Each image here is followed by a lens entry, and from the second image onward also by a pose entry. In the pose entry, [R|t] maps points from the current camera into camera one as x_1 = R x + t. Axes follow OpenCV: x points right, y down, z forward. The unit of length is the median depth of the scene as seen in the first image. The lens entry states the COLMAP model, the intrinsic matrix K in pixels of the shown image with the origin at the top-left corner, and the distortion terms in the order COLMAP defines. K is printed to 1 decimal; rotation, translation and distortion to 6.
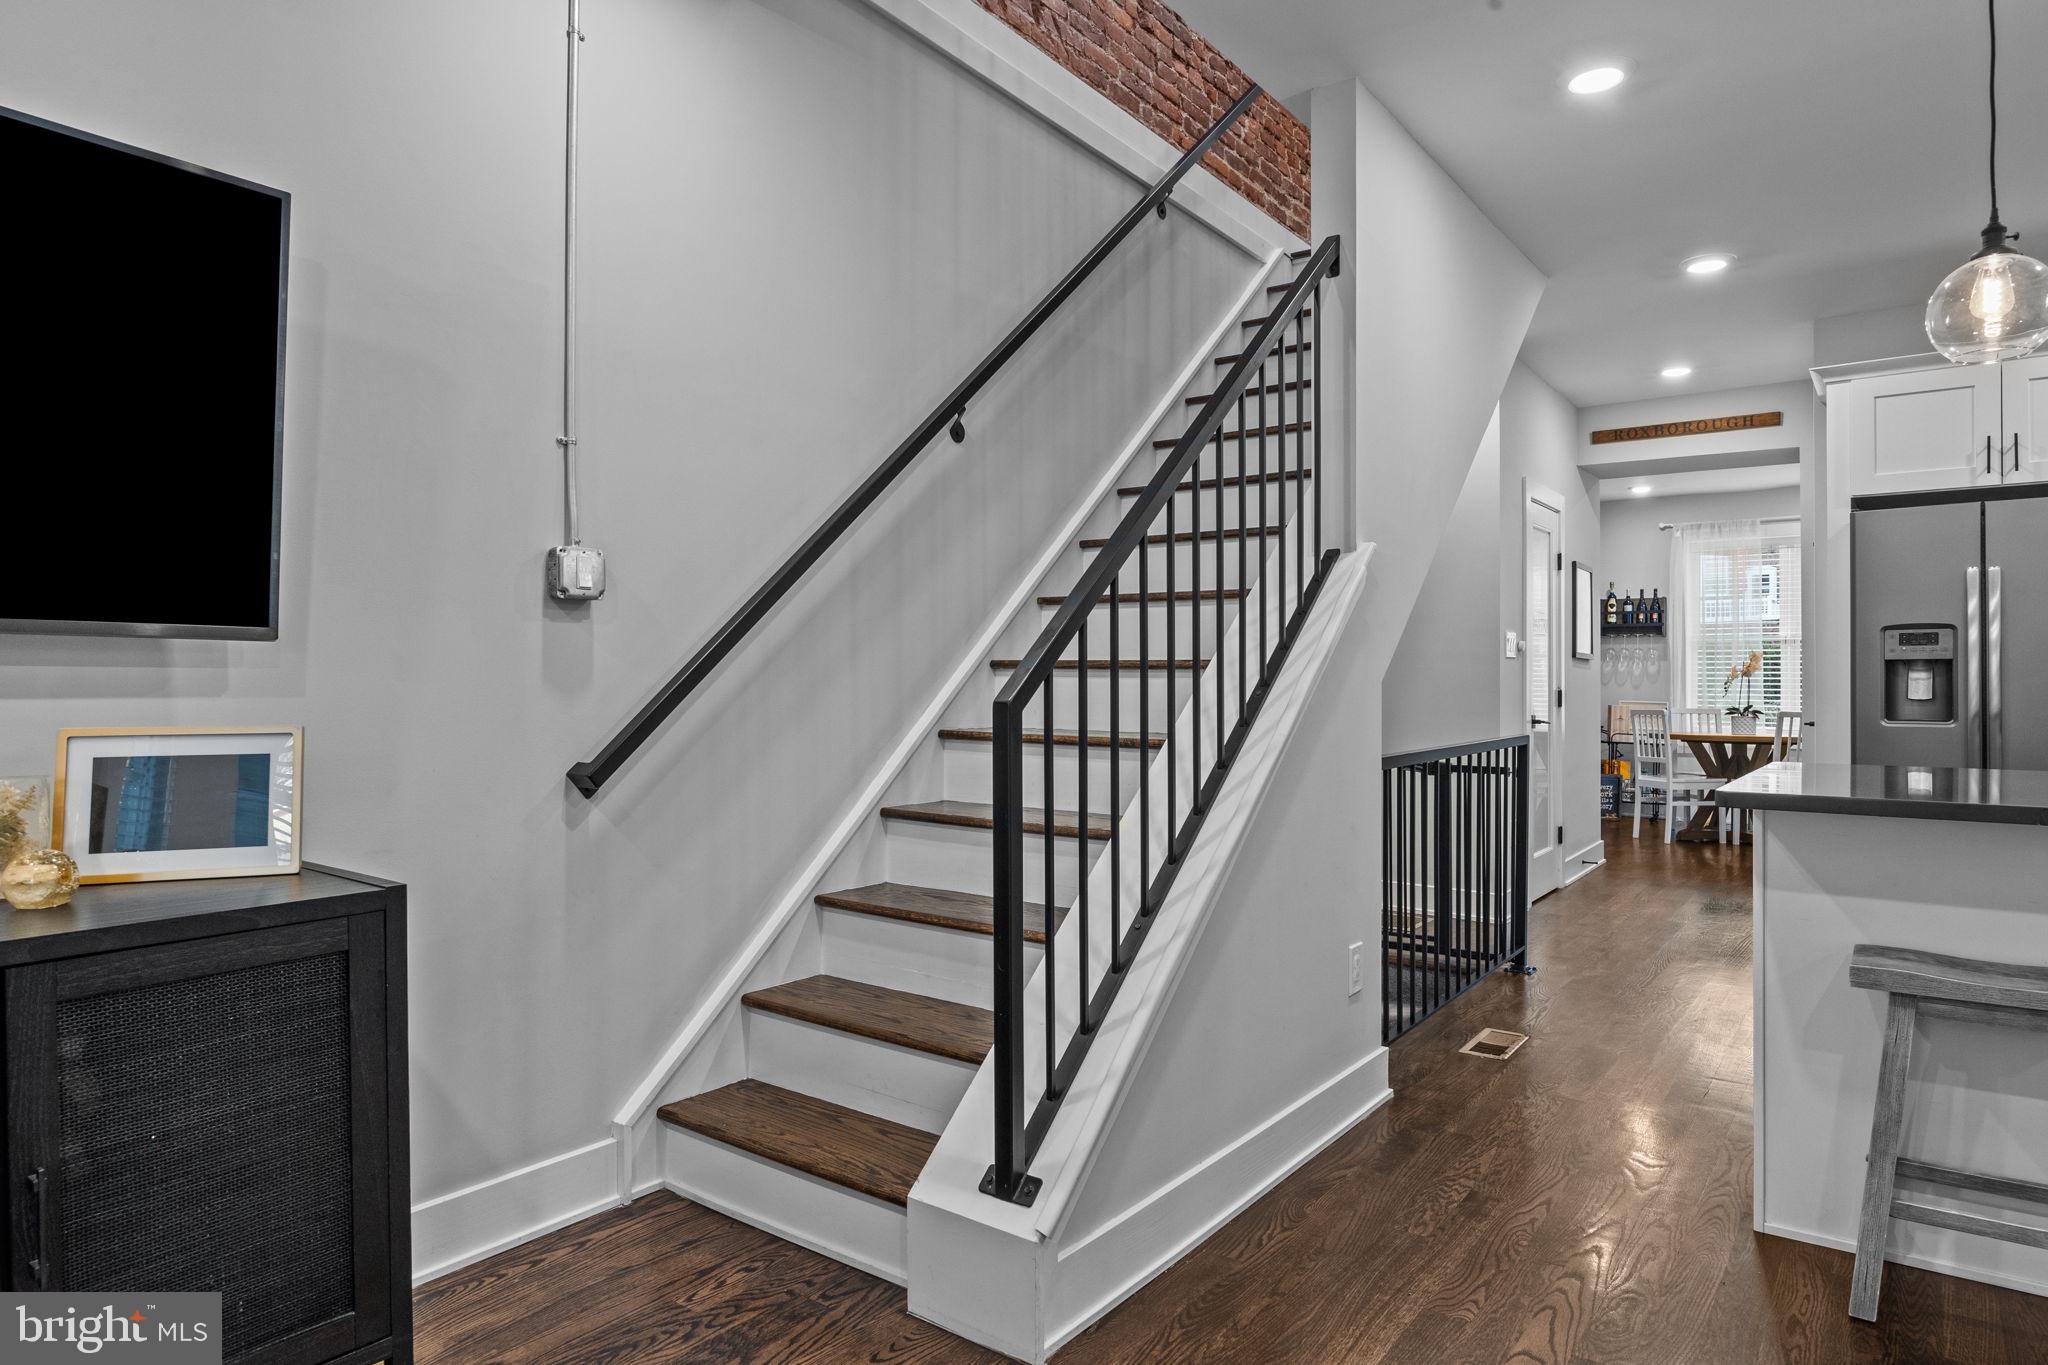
lens RADIAL K [[1193.5, 0, 1024.0], [0, 1193.5, 682.5], [0, 0, 1]] dist [-0.002899, -0.000882]
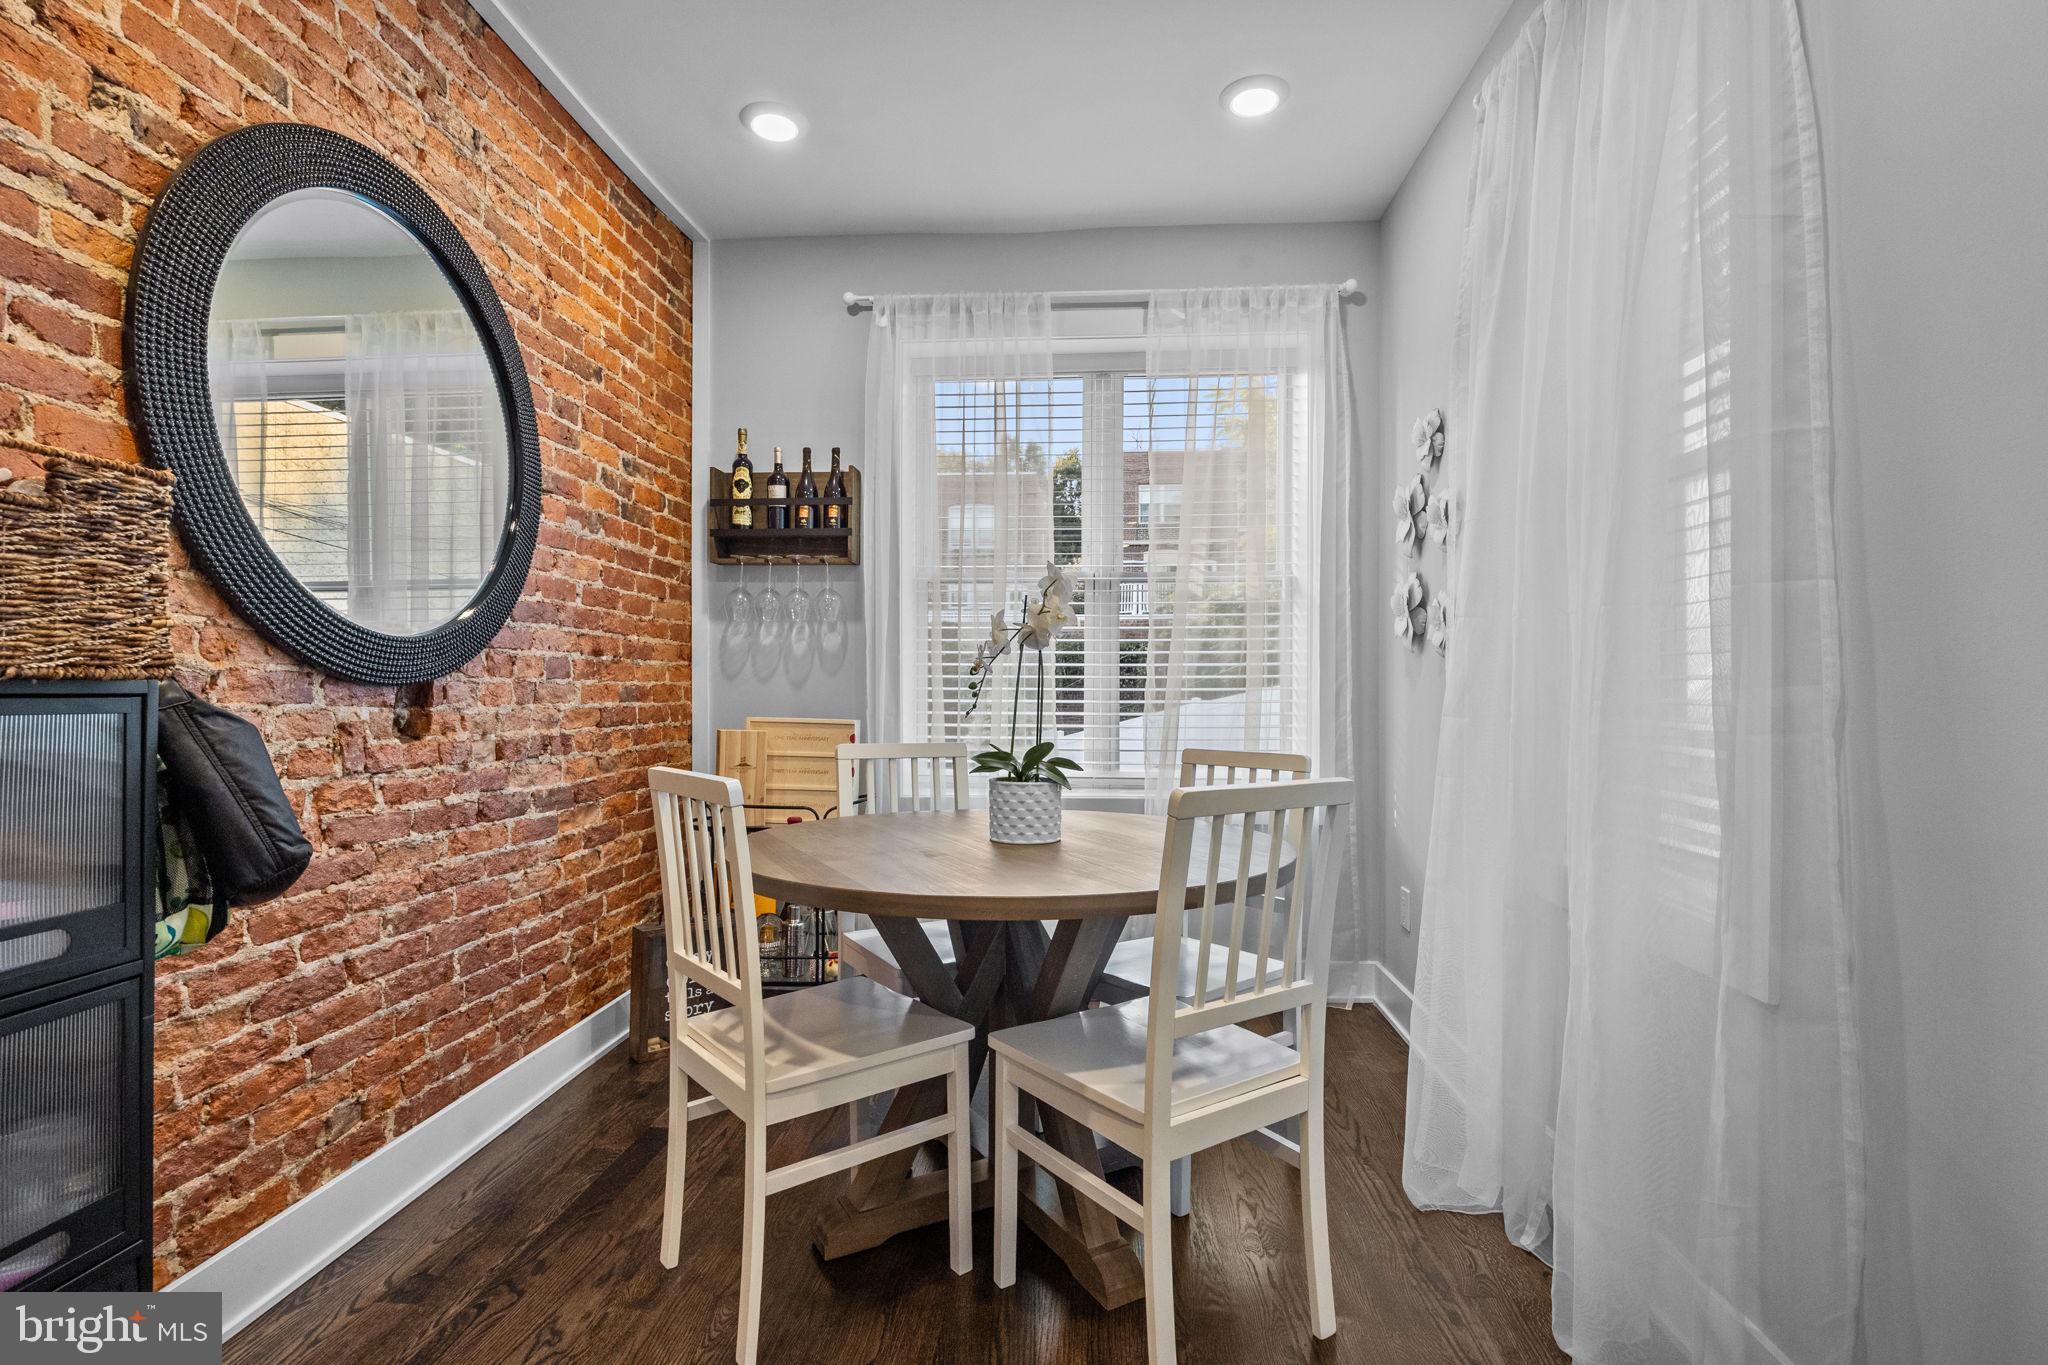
lens RADIAL K [[963.1, 0, 1024.0], [0, 963.1, 682.5], [0, 0, 1]] dist [-0.011993, -0.000228]
pose [[0.844644, 0.002271, 0.535323, 0.515163], [-0.001431, 0.999997, -0.001983, 0.004912], [-0.535326, 0.000909, 0.844645, 0.865189]]
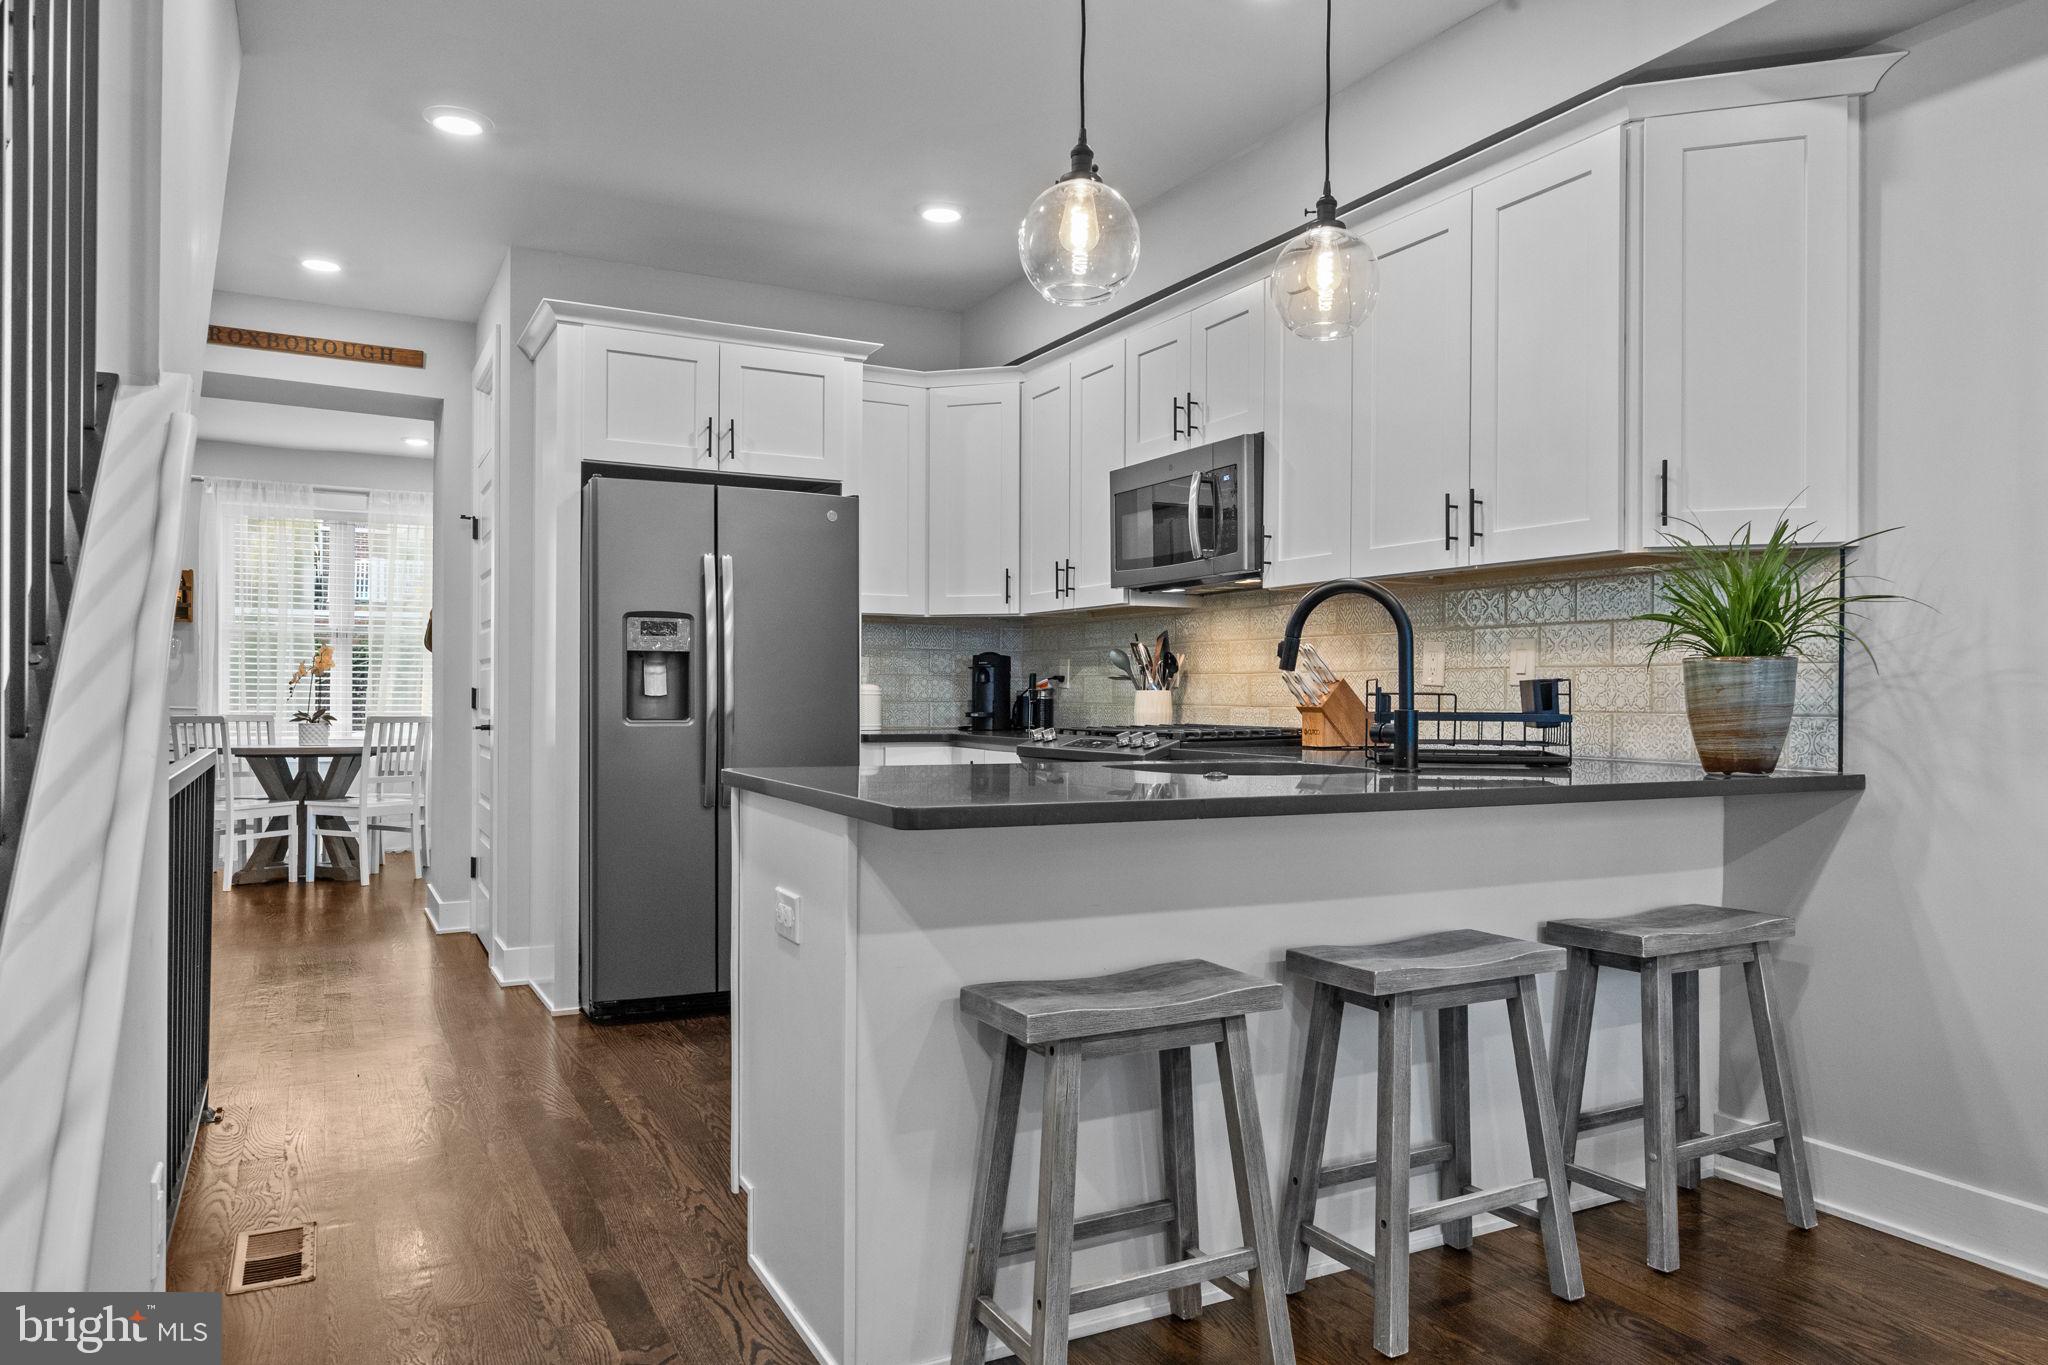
lens RADIAL K [[1374.0, 0, 1030.1], [0, 1374.0, 698.0], [0, 0, 1]] dist [0.001258, -0.000512]
pose [[0.430031, 0.004508, 0.902803, -0.035036], [-0.009371, 0.999956, -0.000529, 0.007511], [-0.902765, -0.008233, 0.430054, 0.169653]]
